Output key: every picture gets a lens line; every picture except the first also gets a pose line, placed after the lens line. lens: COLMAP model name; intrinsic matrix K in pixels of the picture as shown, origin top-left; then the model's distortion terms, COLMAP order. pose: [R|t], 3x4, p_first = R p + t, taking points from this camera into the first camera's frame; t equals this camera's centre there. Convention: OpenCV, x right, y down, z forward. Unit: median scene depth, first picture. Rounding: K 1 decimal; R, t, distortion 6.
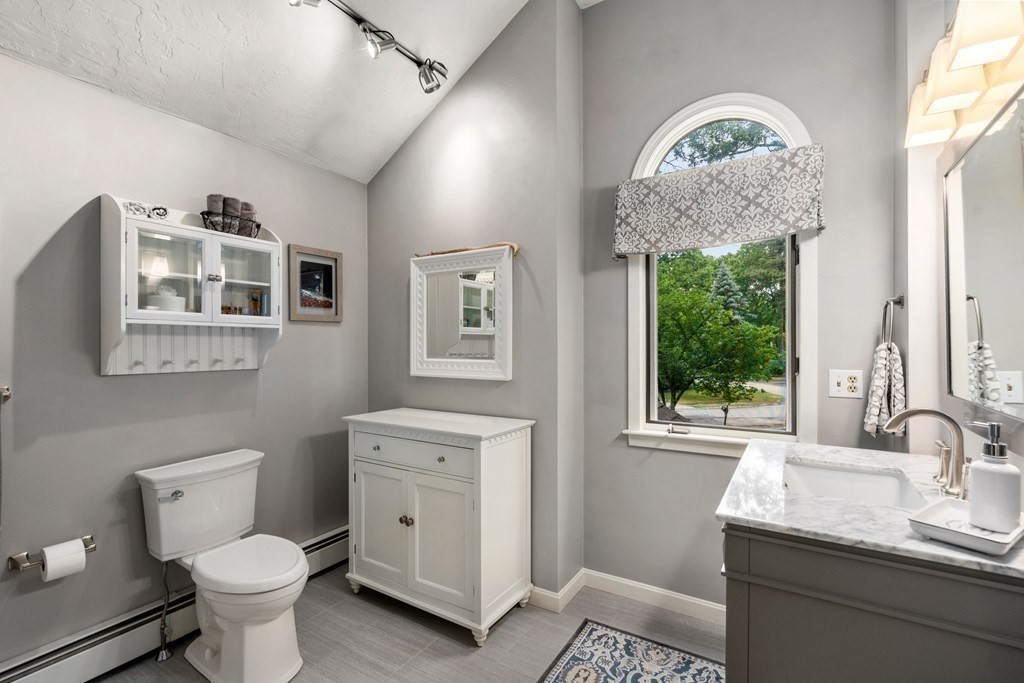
lens RADIAL K [[468.0, 0, 518.4], [0, 468.0, 342.8], [0, 0, 1]] dist [-0.008678, 0.001282]
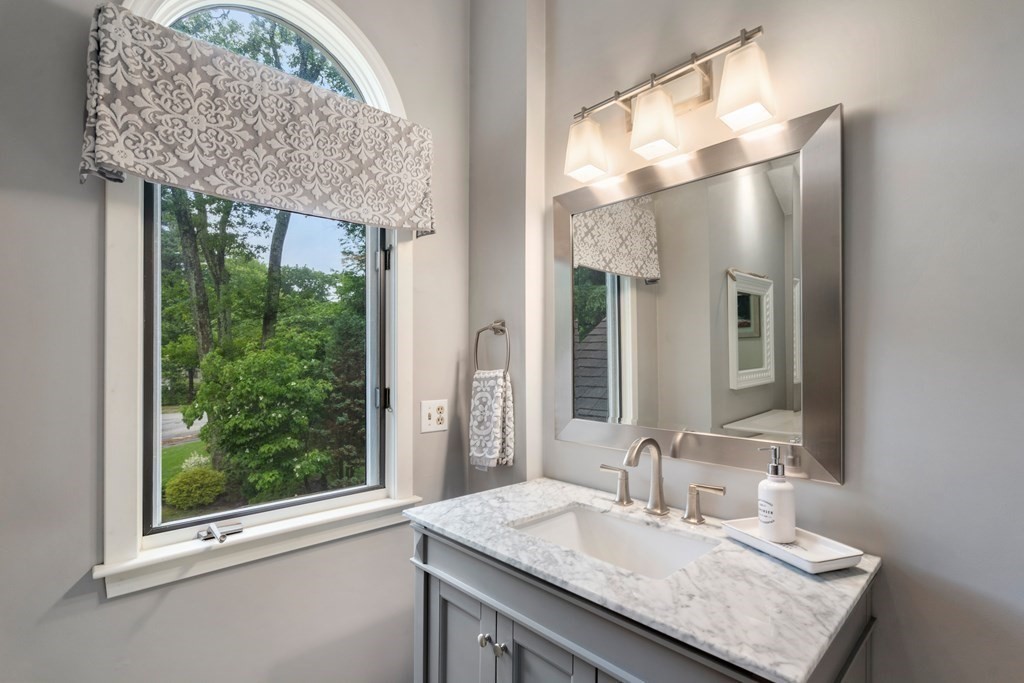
lens RADIAL K [[468.0, 0, 498.0], [0, 468.0, 361.8], [0, 0, 1]] dist [-0.008678, 0.001282]
pose [[0.270054, 0.004029, 0.962837, -0.102657], [-0.002598, 0.999991, -0.003456, -0.010025], [-0.962842, -0.001568, 0.270062, 0.555974]]
